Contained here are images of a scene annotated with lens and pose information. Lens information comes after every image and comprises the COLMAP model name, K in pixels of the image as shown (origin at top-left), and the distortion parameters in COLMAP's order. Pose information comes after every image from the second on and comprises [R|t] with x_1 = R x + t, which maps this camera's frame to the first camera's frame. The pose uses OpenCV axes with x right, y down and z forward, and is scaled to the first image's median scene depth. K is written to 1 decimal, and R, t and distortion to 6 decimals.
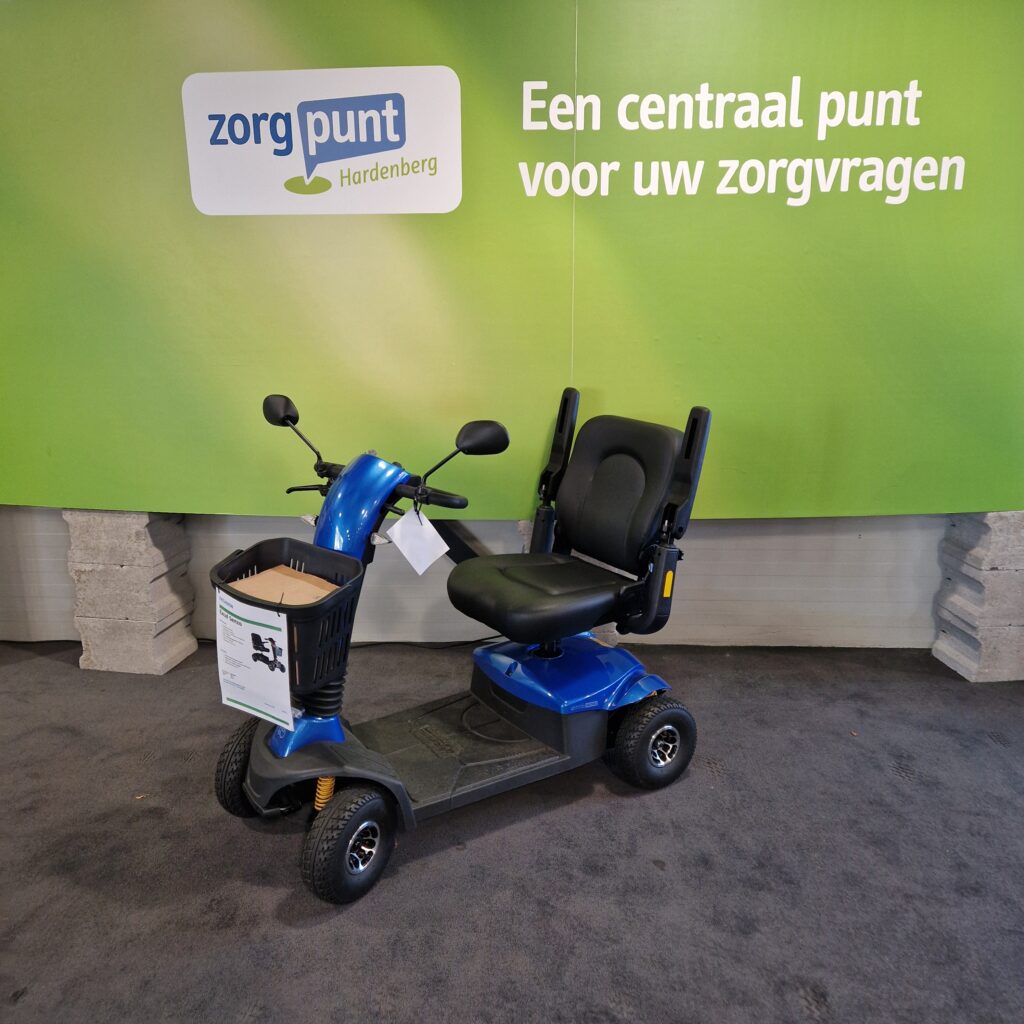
lens RADIAL K [[879.5, 0, 509.4], [0, 879.5, 506.3], [0, 0, 1]] dist [0.072023, -0.050610]
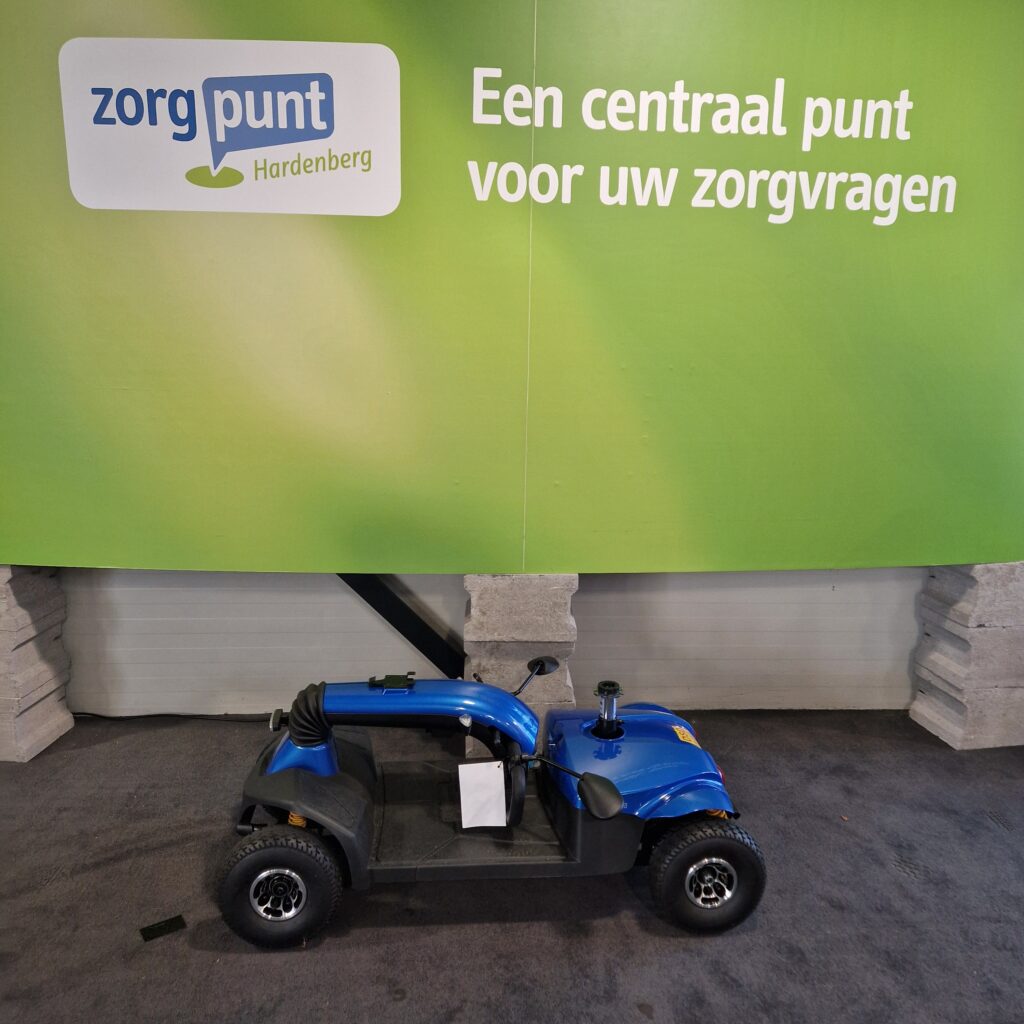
lens RADIAL K [[879.5, 0, 514.4], [0, 879.5, 510.1], [0, 0, 1]] dist [0.072023, -0.050610]
pose [[0.995377, 0.004421, 0.095940, -0.025424], [-0.001602, 0.999565, -0.029435, -0.023794], [-0.096029, 0.029145, 0.994952, 0.148686]]
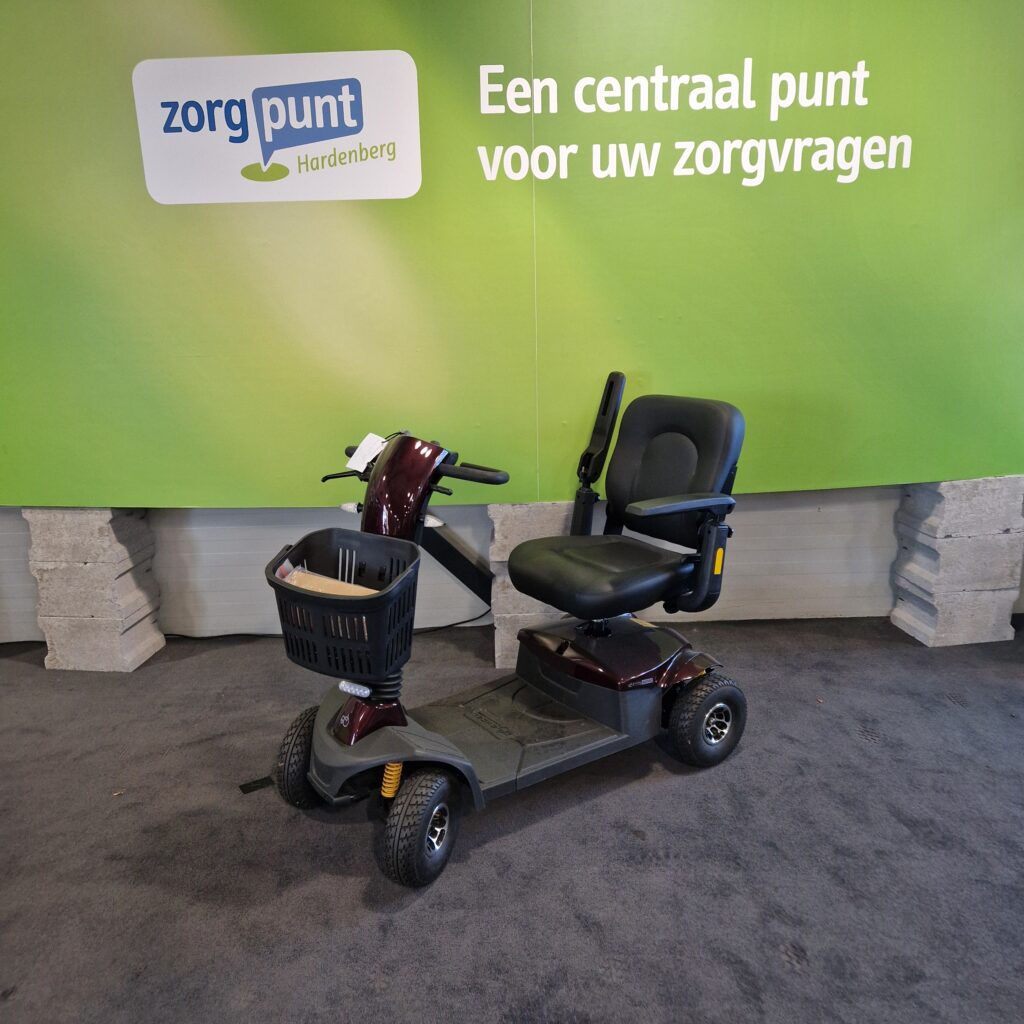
lens RADIAL K [[879.5, 0, 504.3], [0, 879.5, 504.9], [0, 0, 1]] dist [0.072023, -0.050610]
pose [[0.998525, -0.031501, 0.044216, -0.016366], [0.030992, 0.999446, 0.012156, 0.005686], [-0.044575, -0.010768, 0.998948, -0.007500]]
